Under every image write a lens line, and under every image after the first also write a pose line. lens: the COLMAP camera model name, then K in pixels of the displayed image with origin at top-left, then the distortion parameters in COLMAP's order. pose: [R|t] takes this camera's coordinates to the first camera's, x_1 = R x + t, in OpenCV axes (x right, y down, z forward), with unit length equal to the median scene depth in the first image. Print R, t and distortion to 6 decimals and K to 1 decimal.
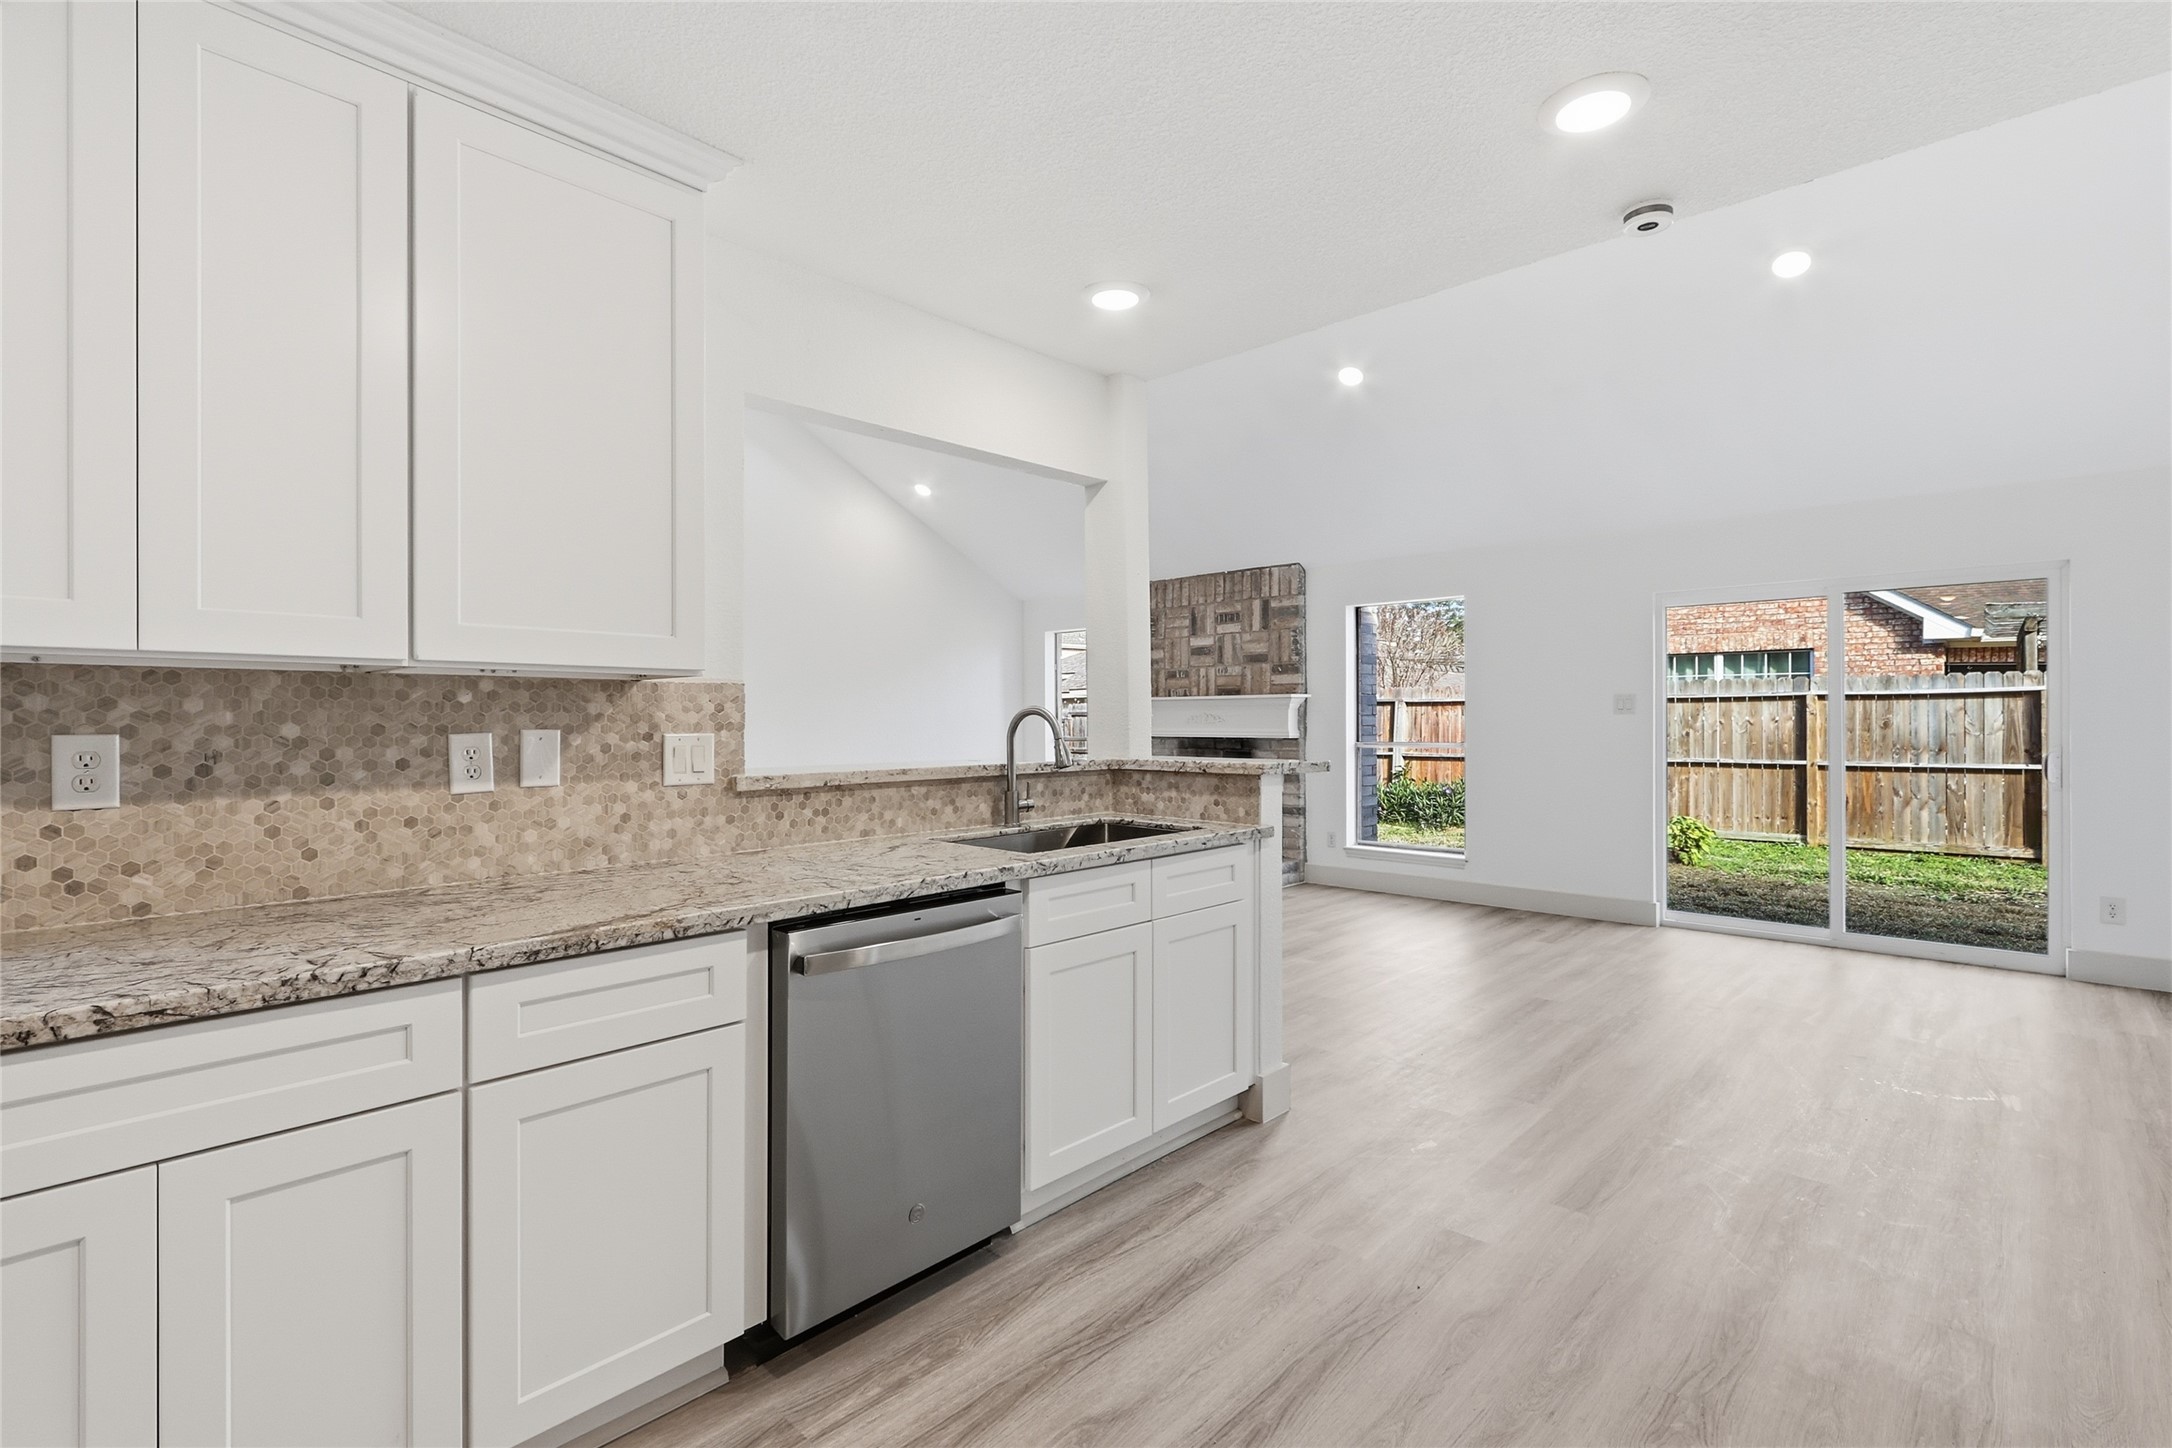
lens RADIAL K [[994.3, 0, 1088.3], [0, 994.3, 712.5], [0, 0, 1]] dist [0.003929, -0.000178]
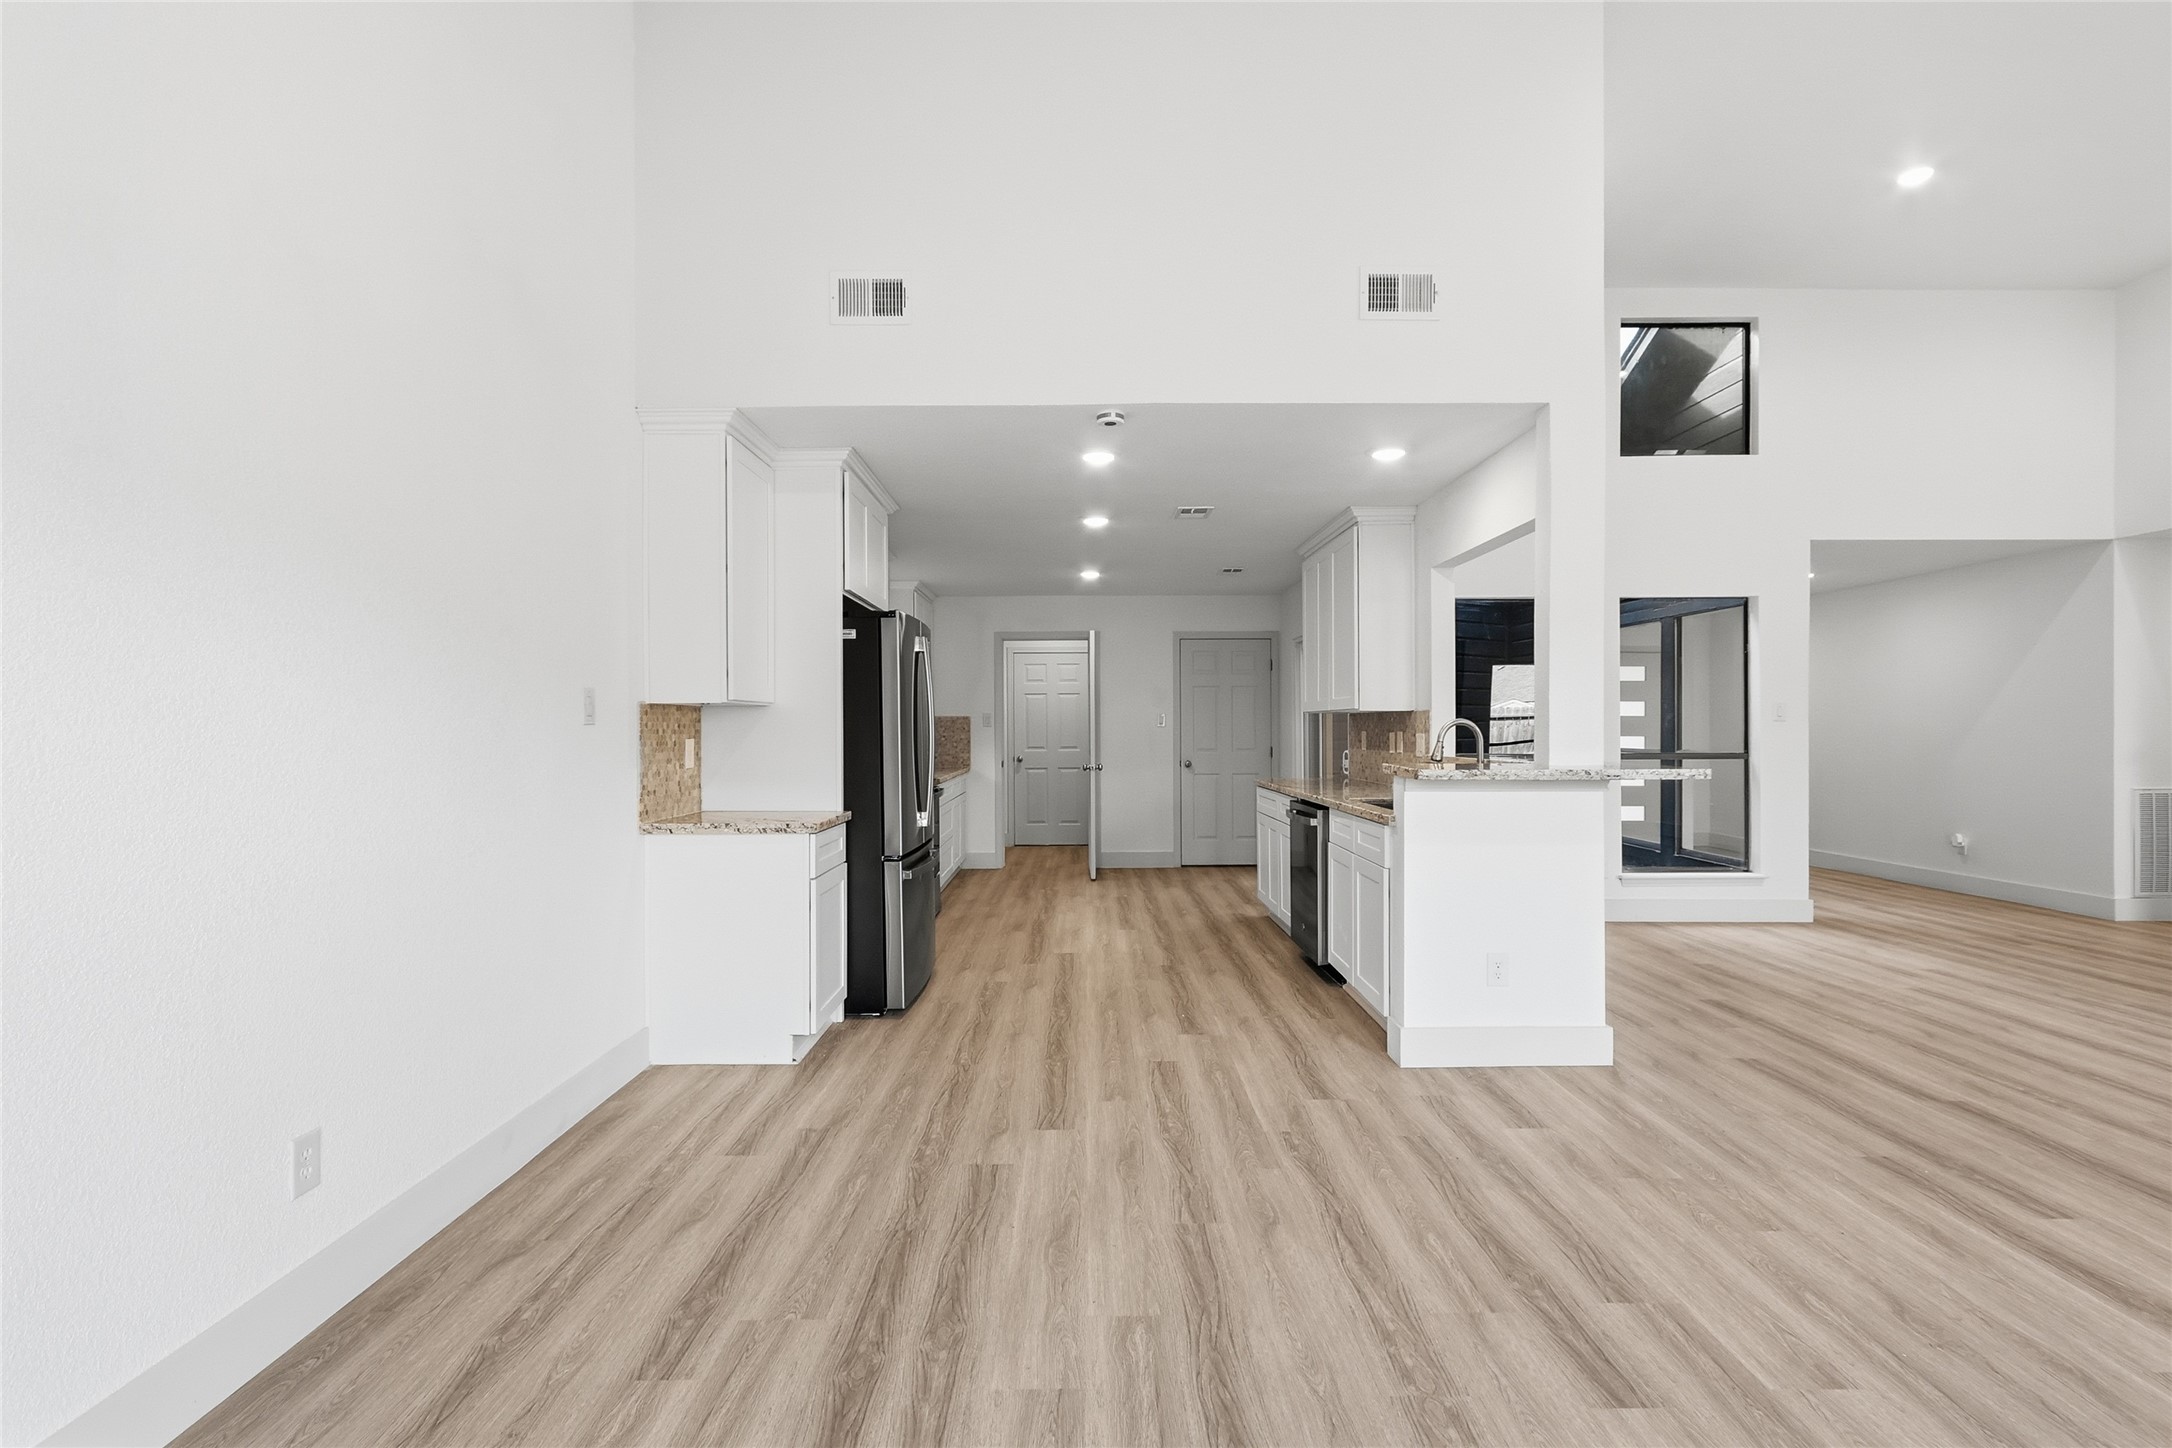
lens RADIAL K [[995.9, 0, 1081.0], [0, 995.9, 726.0], [0, 0, 1]] dist [-0.000735, 0.000033]
pose [[-0.730296, 0.001470, -0.683129, 0.510876], [0.006730, 0.999965, -0.005042, 0.002668], [0.683098, -0.008279, -0.730280, 0.645972]]
